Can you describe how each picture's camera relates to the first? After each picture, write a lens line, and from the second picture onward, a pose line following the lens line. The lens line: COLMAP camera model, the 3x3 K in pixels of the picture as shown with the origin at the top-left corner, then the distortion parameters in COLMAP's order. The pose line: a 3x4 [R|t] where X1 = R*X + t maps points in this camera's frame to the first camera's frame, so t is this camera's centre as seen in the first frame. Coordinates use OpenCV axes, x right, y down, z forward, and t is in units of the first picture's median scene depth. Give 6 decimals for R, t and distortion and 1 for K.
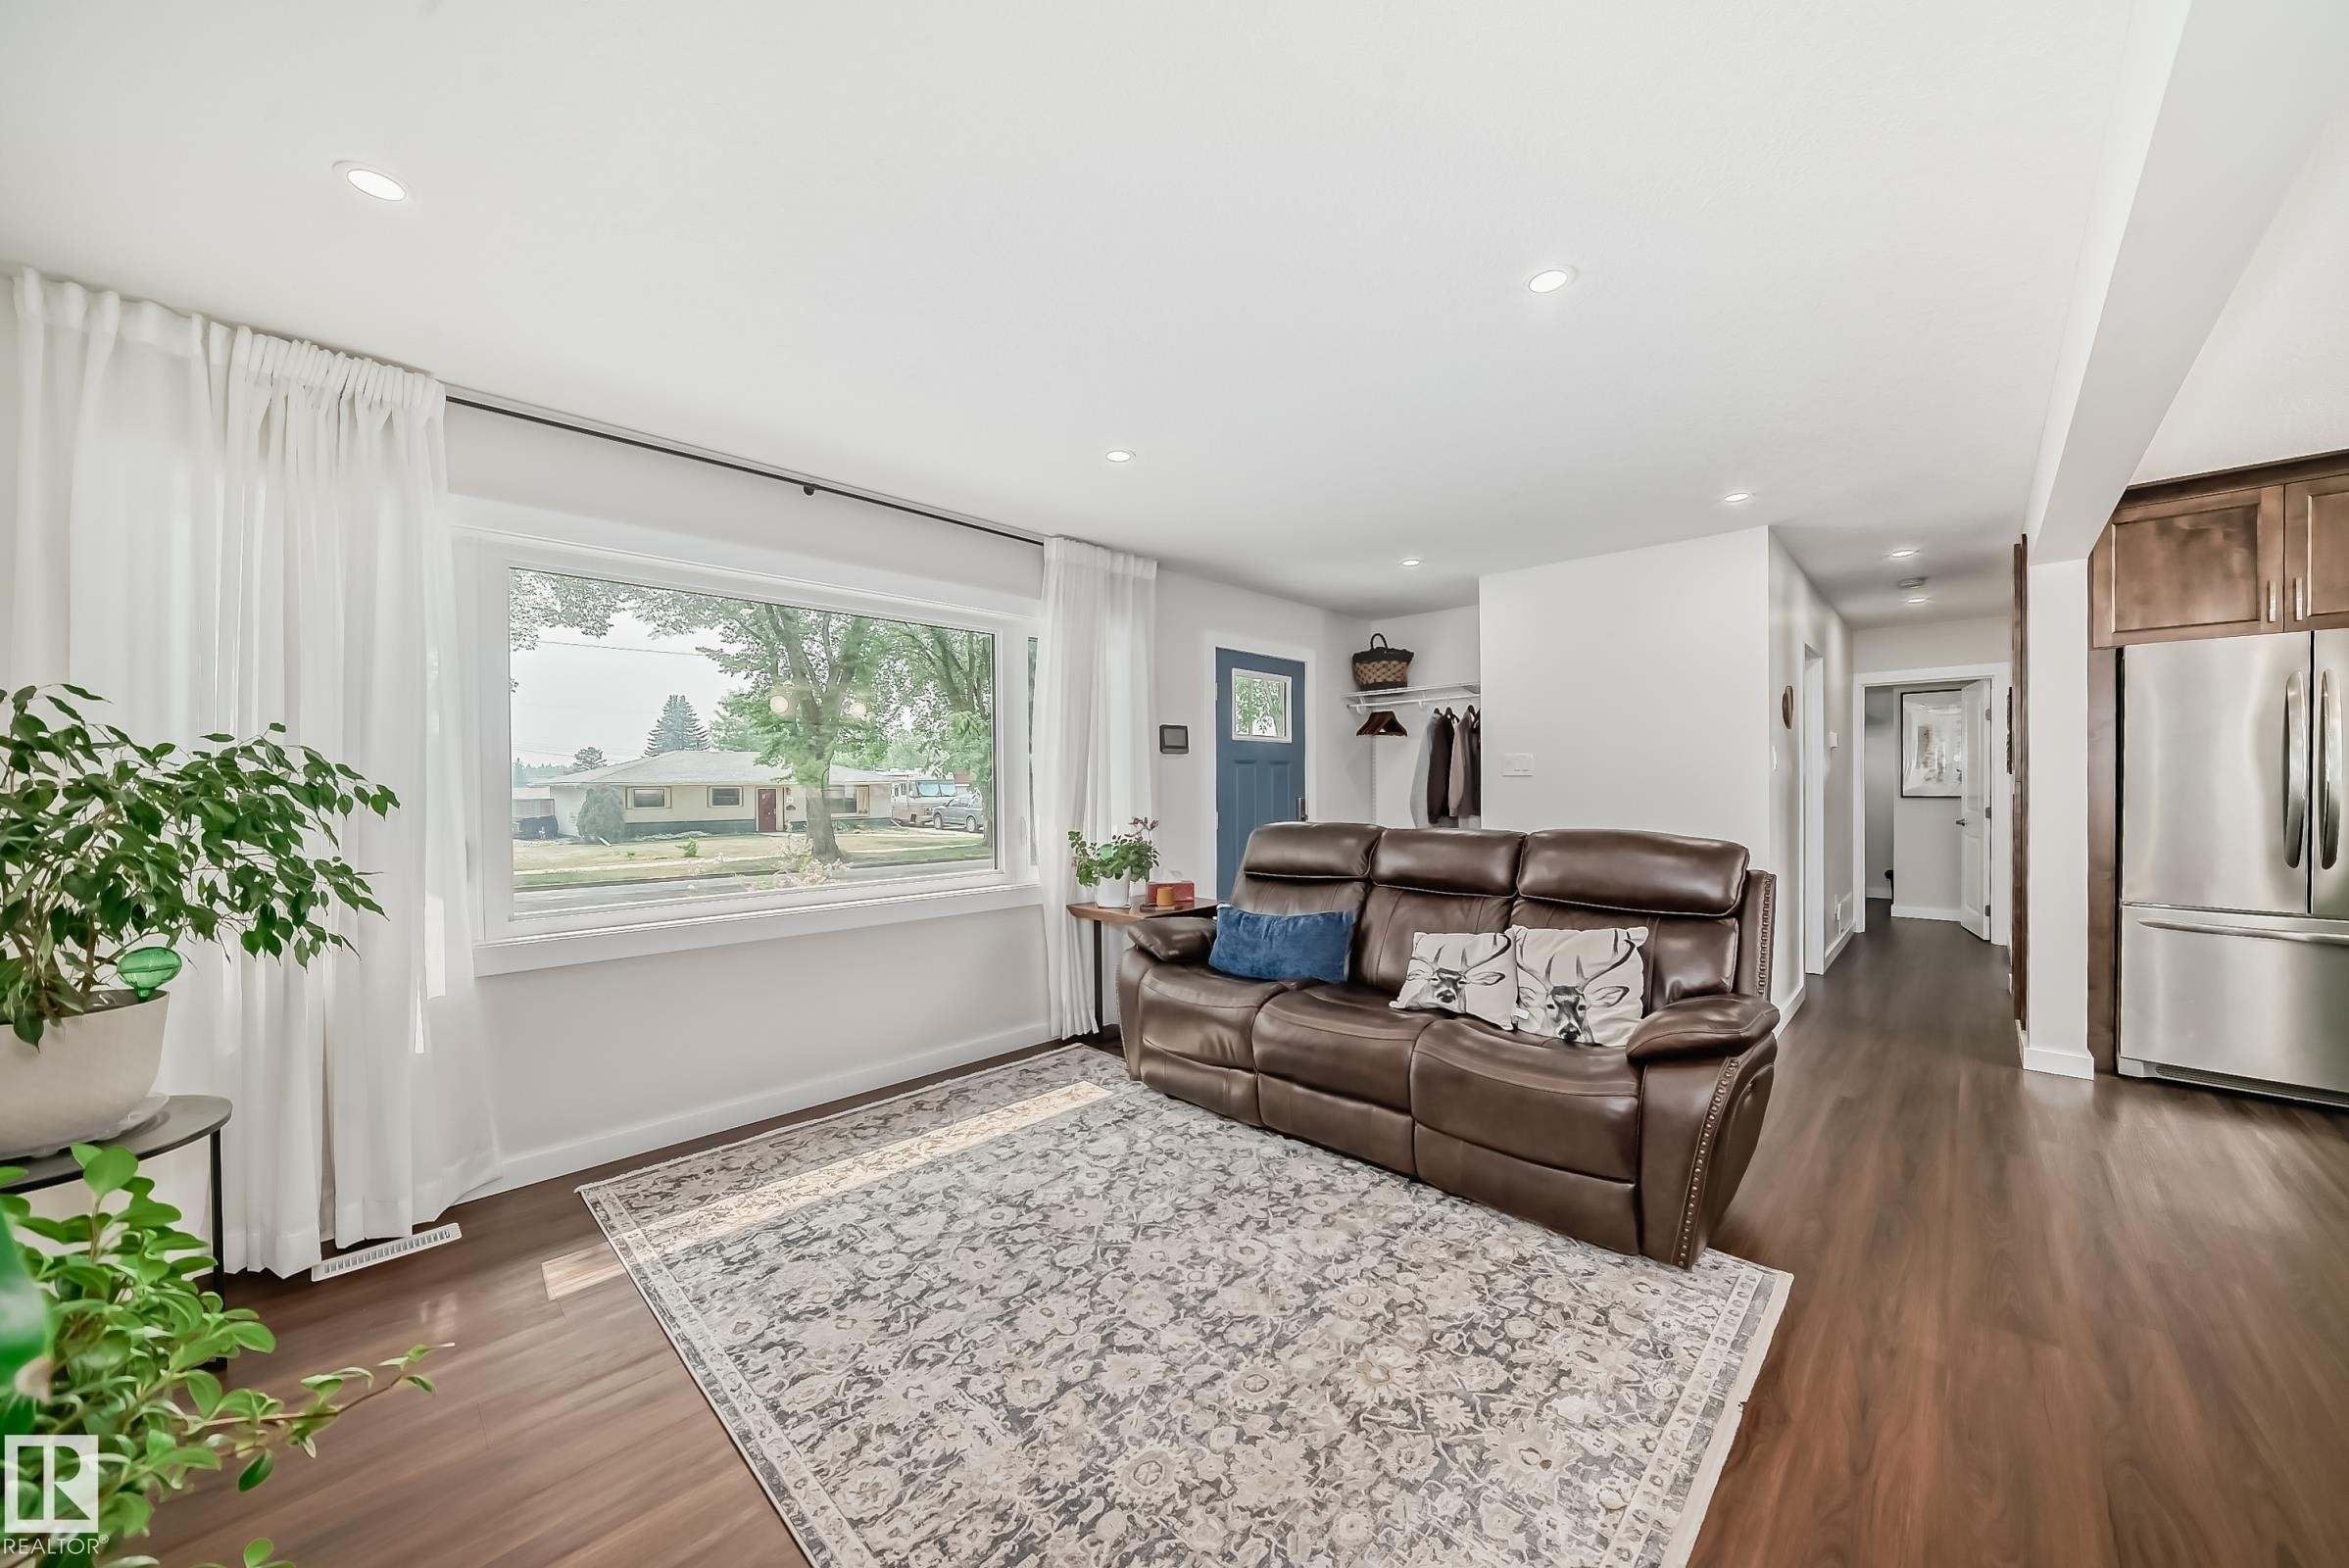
lens RADIAL K [[840.9, 0, 1172.3], [0, 840.9, 801.1], [0, 0, 1]] dist [-0.026714, 0.007346]
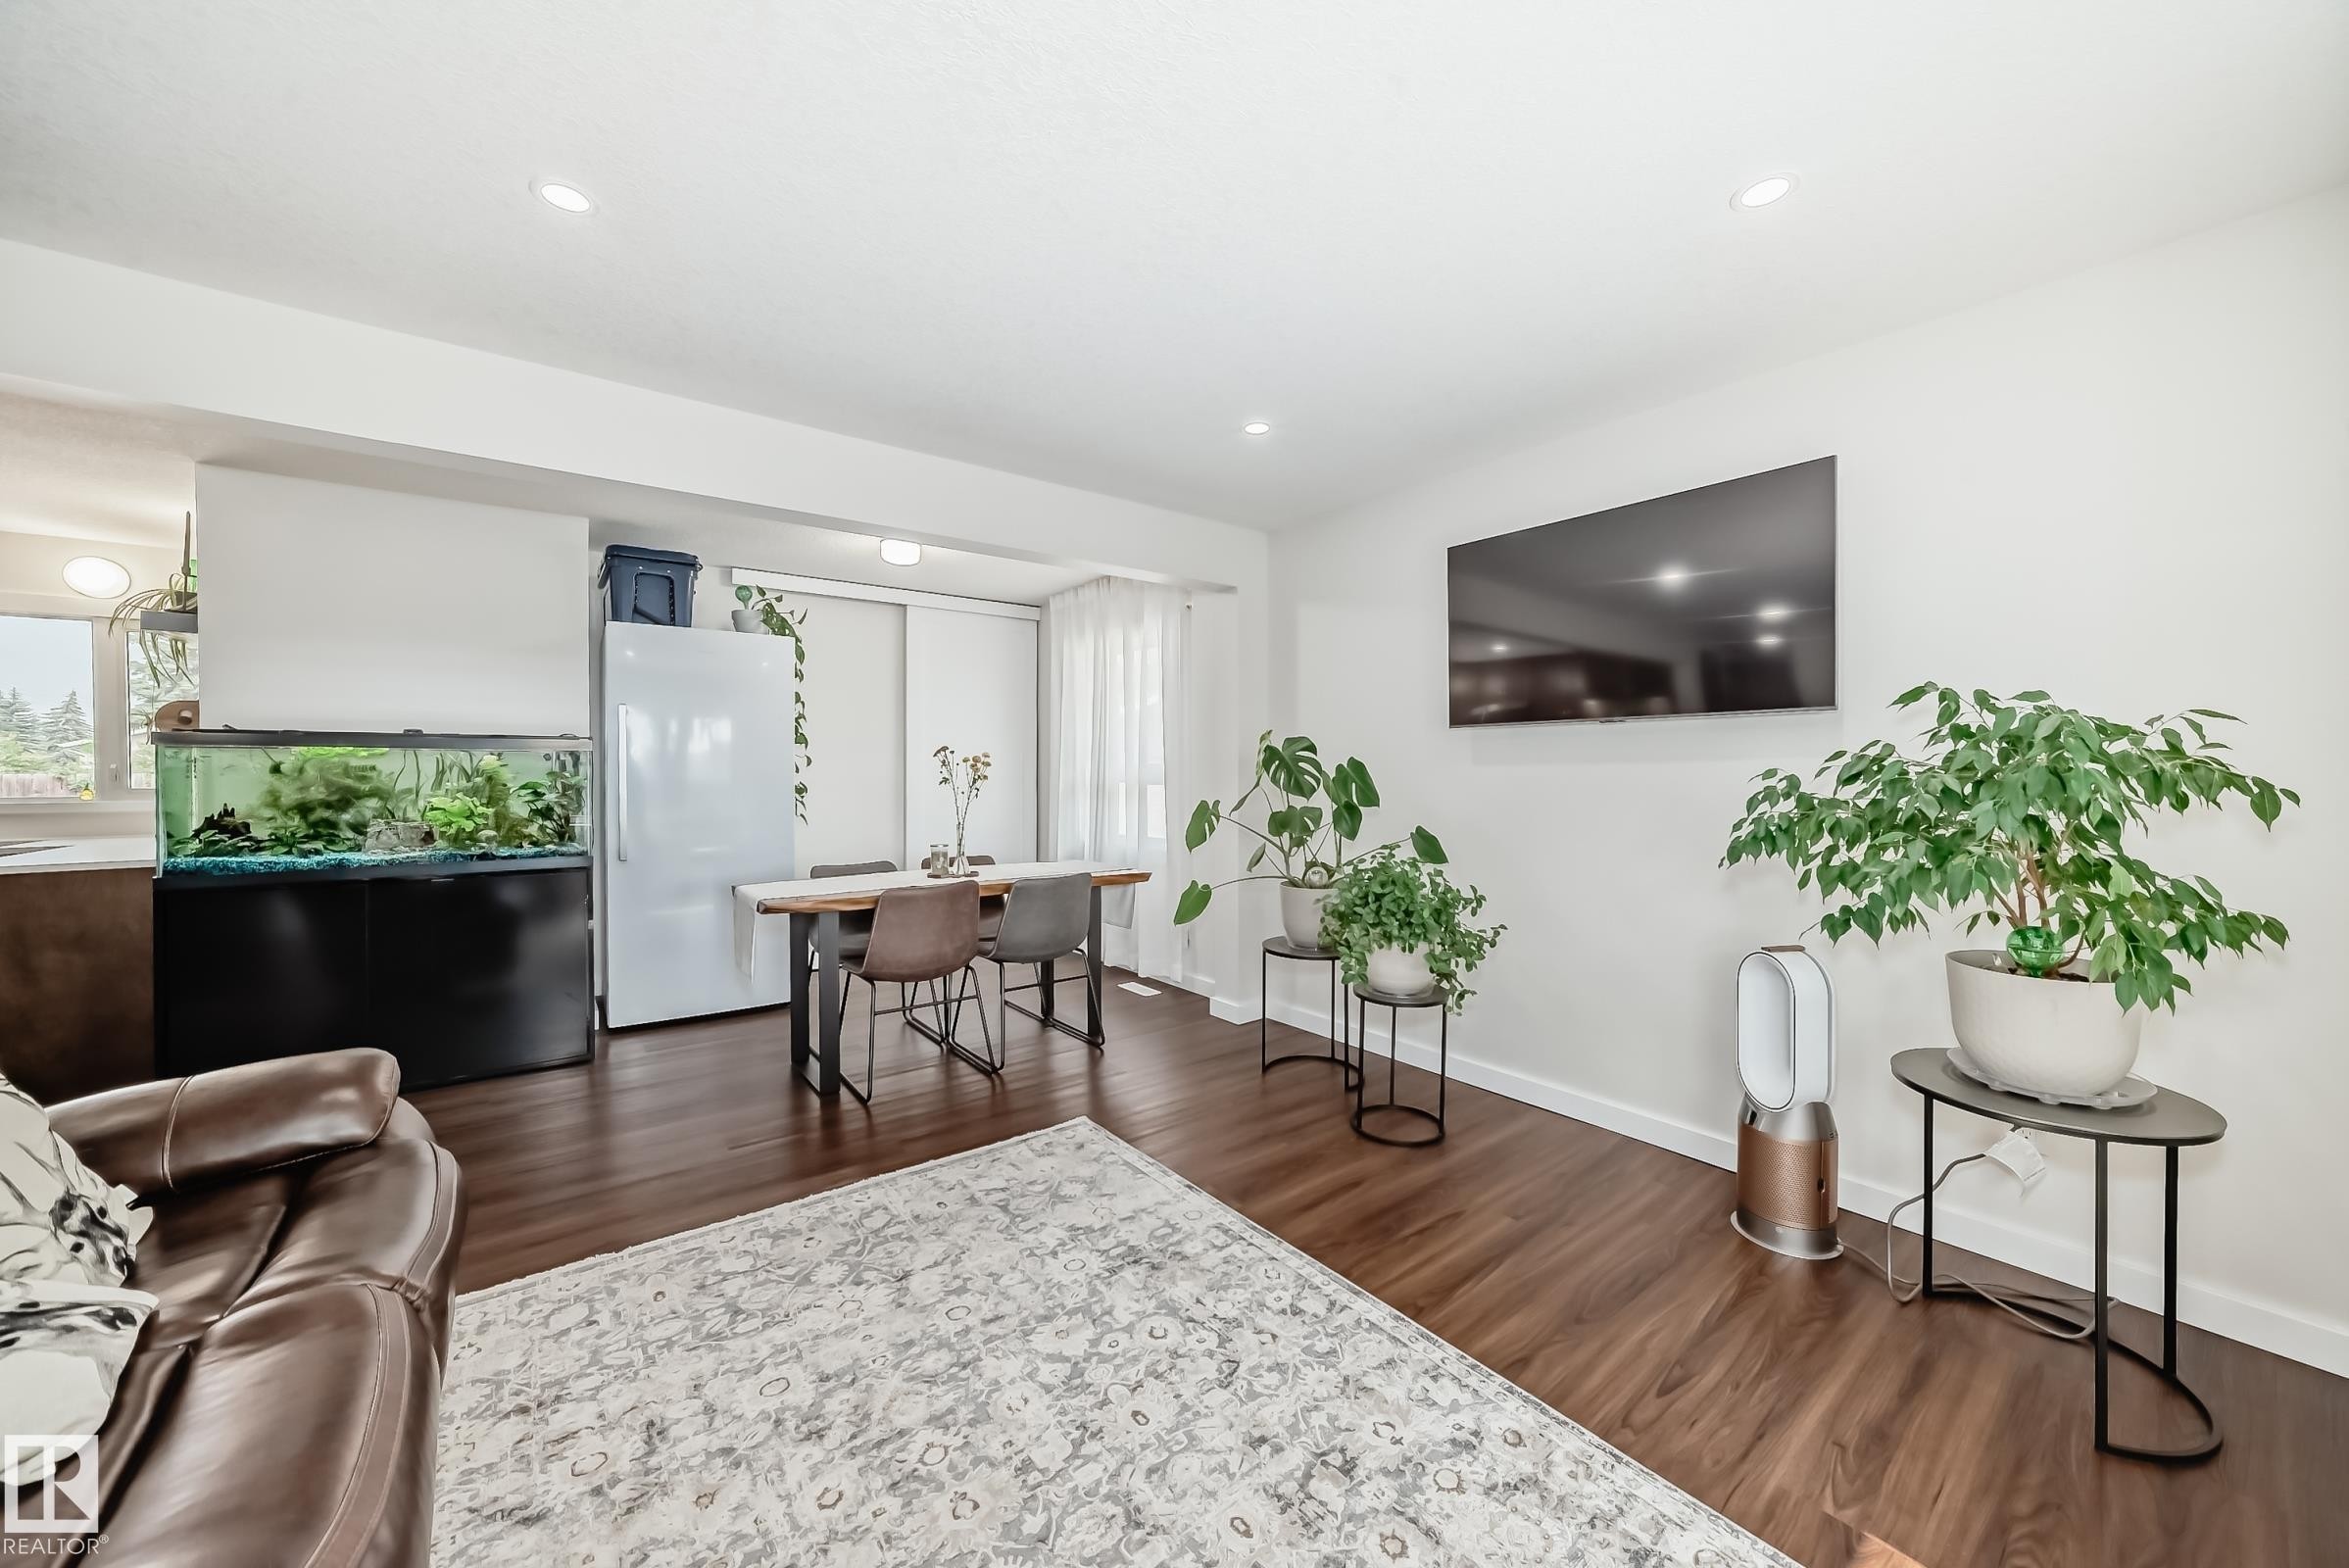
lens RADIAL K [[838.8, 0, 1174.5], [0, 838.8, 784.0], [0, 0, 1]] dist [-0.025477, 0.007686]
pose [[-0.990343, 0.005349, 0.138535, -0.292839], [0.010514, 0.999276, 0.036577, -0.034703], [-0.138239, 0.037680, -0.989682, 1.736698]]
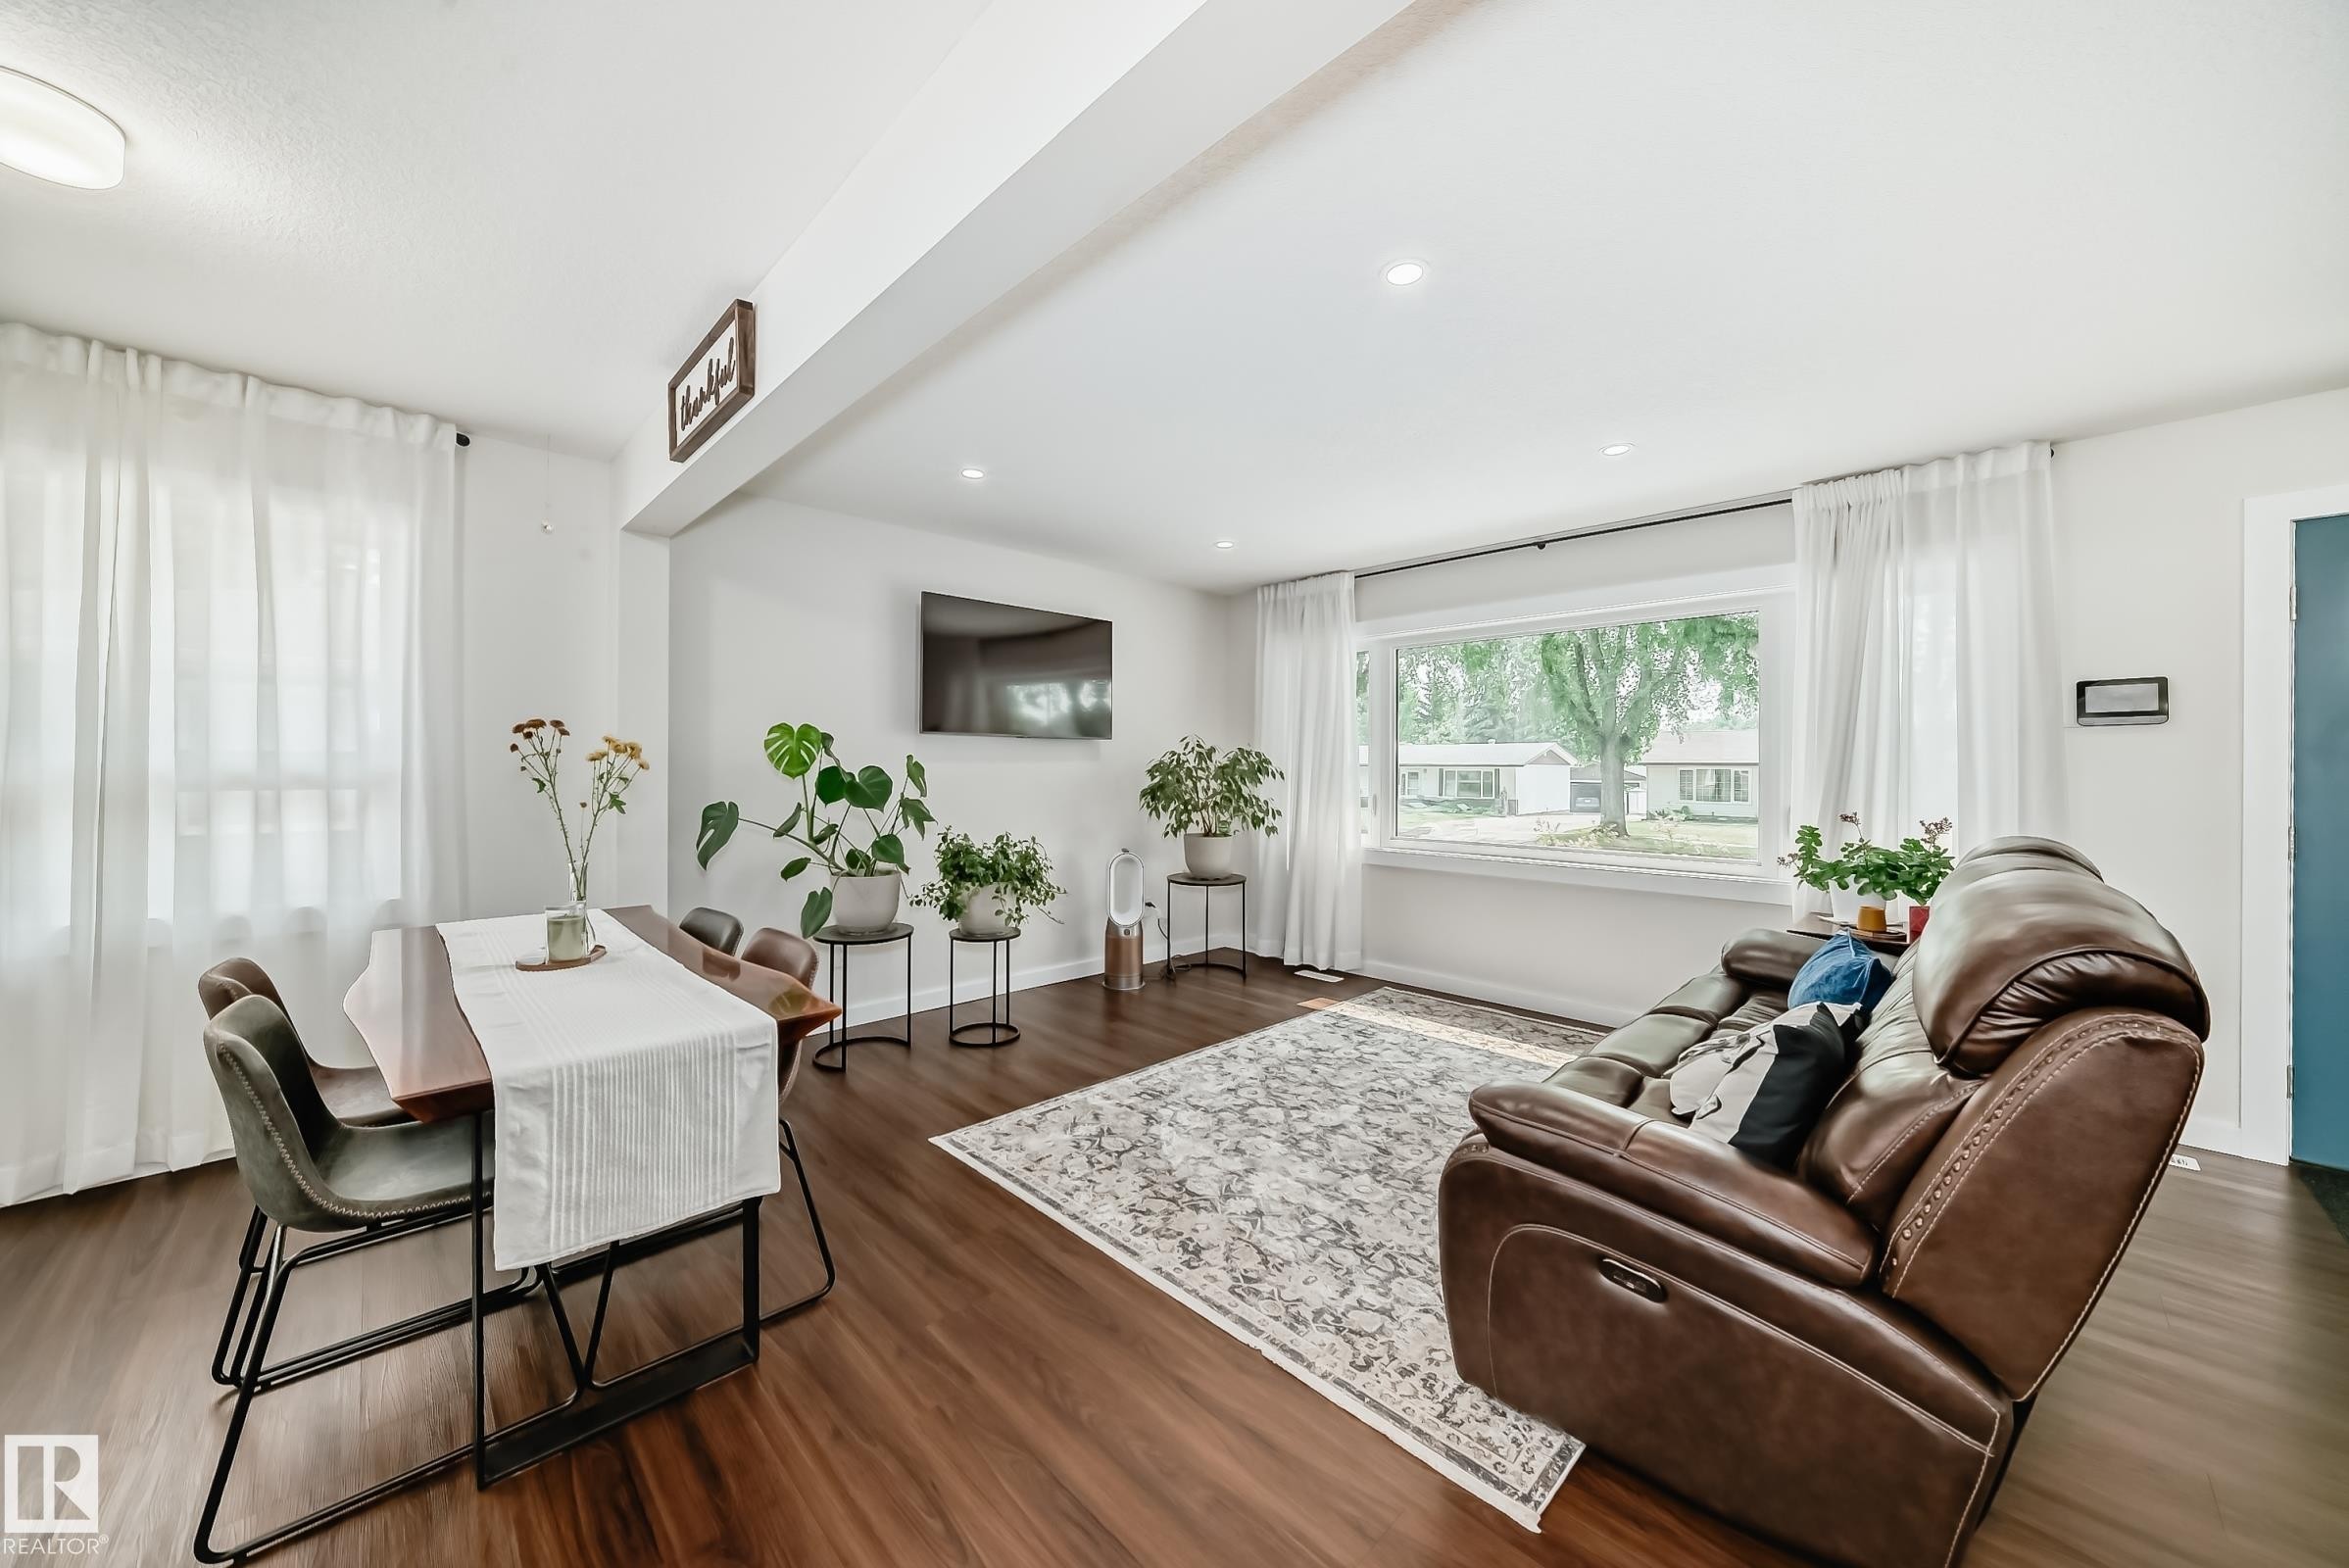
lens RADIAL K [[824.1, 0, 1181.0], [0, 824.1, 788.2], [0, 0, 1]] dist [-0.025960, 0.007169]
pose [[-0.016804, 0.032627, -0.999326, 1.410297], [-0.024167, 0.999162, 0.033028, -0.028088], [0.999567, 0.024706, -0.016001, 0.730323]]
